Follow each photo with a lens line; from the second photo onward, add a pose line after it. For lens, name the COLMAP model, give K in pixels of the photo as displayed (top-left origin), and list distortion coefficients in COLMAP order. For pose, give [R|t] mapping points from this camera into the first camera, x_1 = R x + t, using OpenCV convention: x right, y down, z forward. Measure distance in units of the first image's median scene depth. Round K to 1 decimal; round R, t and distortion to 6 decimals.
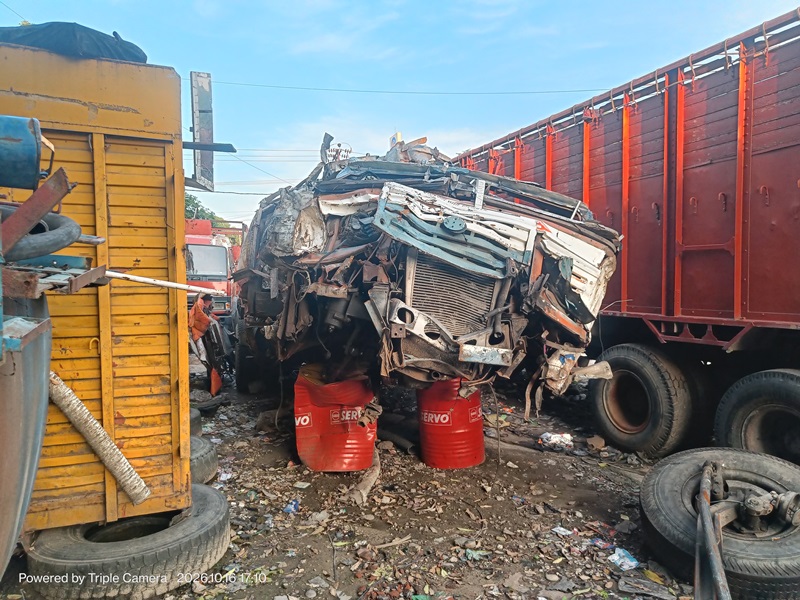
lens RADIAL K [[562.5, 0, 400.0], [0, 562.5, 300.0], [0, 0, 1]] dist [0.000576, 0.001376]
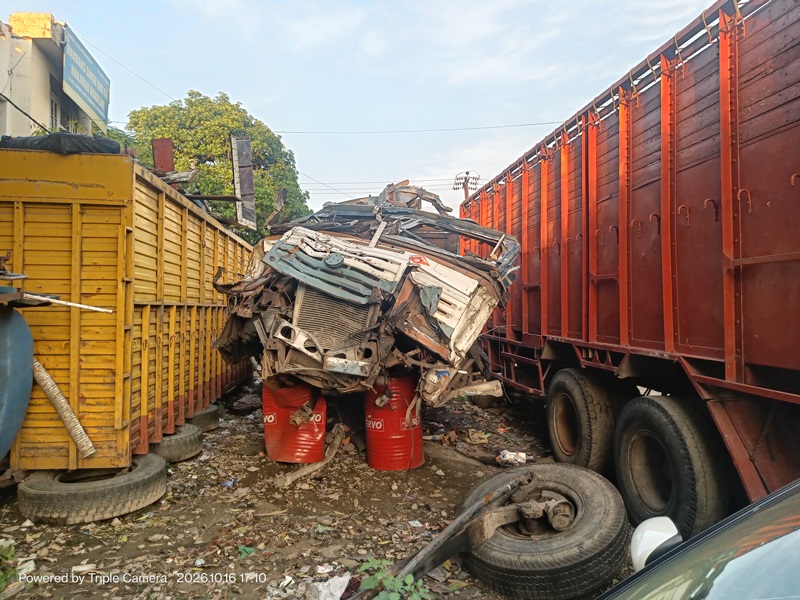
lens RADIAL K [[560.9, 0, 391.1], [0, 560.9, 291.7], [0, 0, 1]] dist [0.001067, 0.000271]
pose [[0.959582, 0.006231, -0.281360, 0.562082], [-0.022112, 0.998333, -0.053306, -0.001464], [0.280558, 0.057373, 0.958121, -0.143520]]
